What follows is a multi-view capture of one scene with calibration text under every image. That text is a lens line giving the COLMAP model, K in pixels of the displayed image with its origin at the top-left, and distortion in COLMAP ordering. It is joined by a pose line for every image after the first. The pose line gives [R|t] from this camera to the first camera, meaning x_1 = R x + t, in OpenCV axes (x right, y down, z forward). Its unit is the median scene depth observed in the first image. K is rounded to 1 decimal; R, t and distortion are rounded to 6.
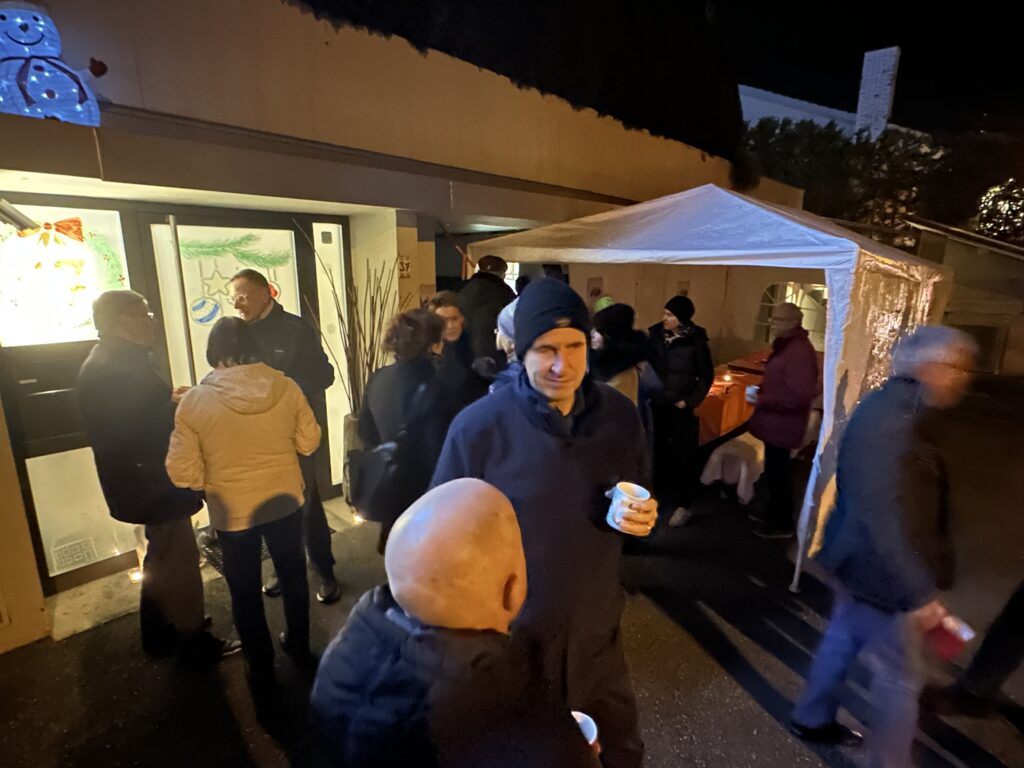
lens RADIAL K [[545.7, 0, 512.3], [0, 545.7, 386.4], [0, 0, 1]] dist [-0.001573, 0.000609]
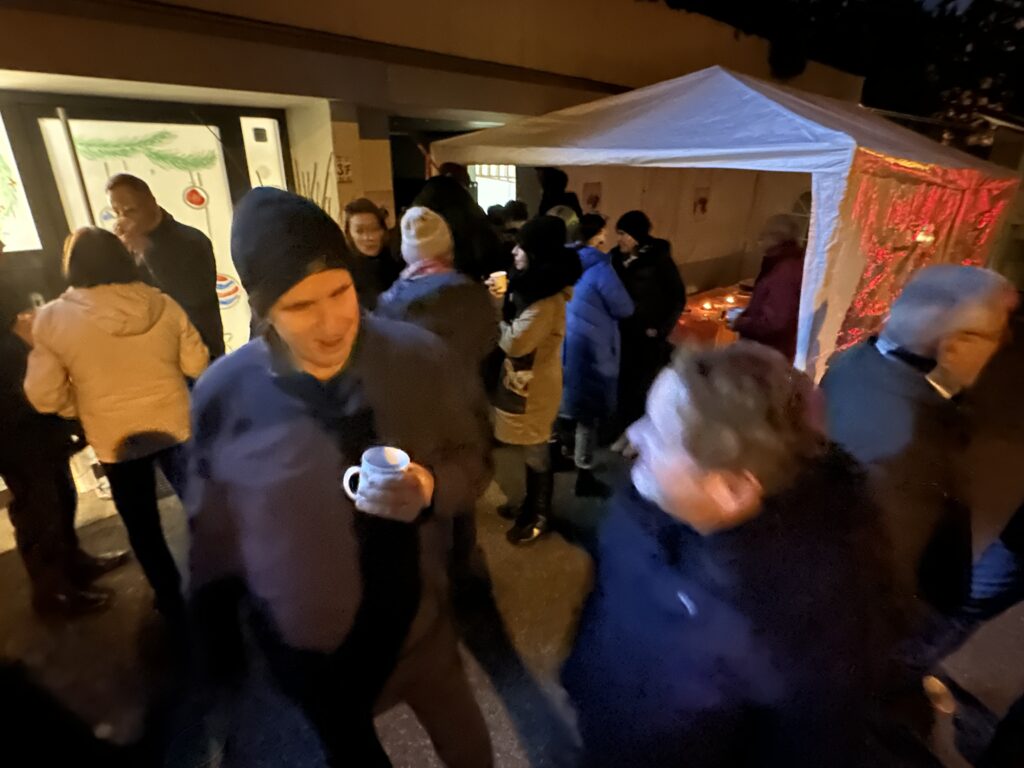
lens RADIAL K [[545.7, 0, 509.4], [0, 545.7, 385.1], [0, 0, 1]] dist [-0.001573, 0.000609]
pose [[0.997209, 0.028421, -0.069045, 0.146312], [-0.017119, 0.987119, 0.159068, -0.019858], [0.072677, -0.157442, 0.984850, 0.095169]]
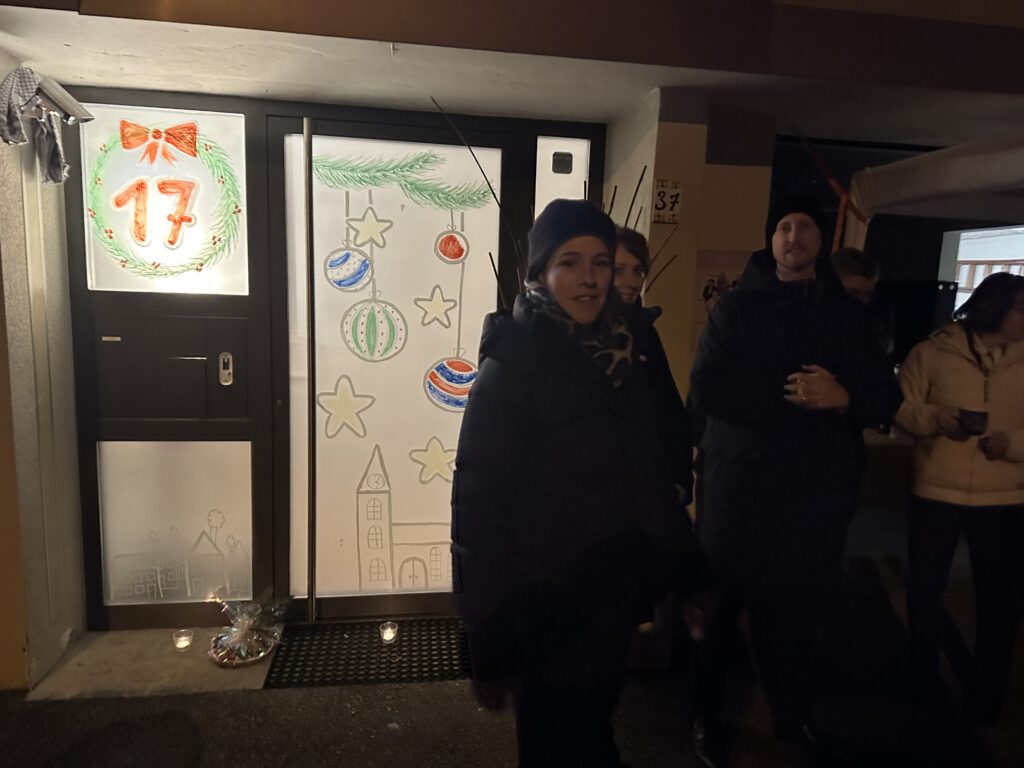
lens RADIAL K [[711.0, 0, 520.8], [0, 711.0, 389.9], [0, 0, 1]] dist [0.029666, -0.010123]
pose [[0.770040, 0.111897, -0.628106, 0.135993], [-0.171711, 0.984521, -0.035120, -0.001457], [0.614454, 0.134897, 0.777335, 0.441962]]
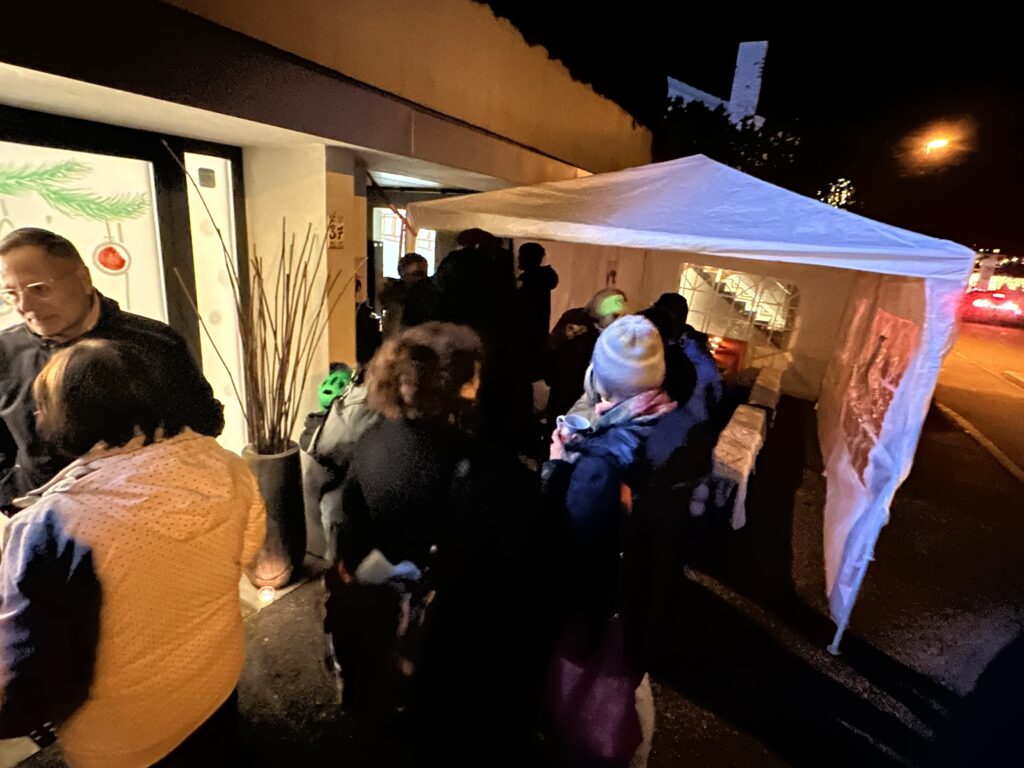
lens RADIAL K [[545.7, 0, 512.9], [0, 545.7, 381.7], [0, 0, 1]] dist [-0.001573, 0.000609]
pose [[0.968971, 0.000351, 0.247173, -0.156783], [-0.014737, 0.998302, 0.056356, -0.077038], [-0.246733, -0.058249, 0.967331, 0.284660]]
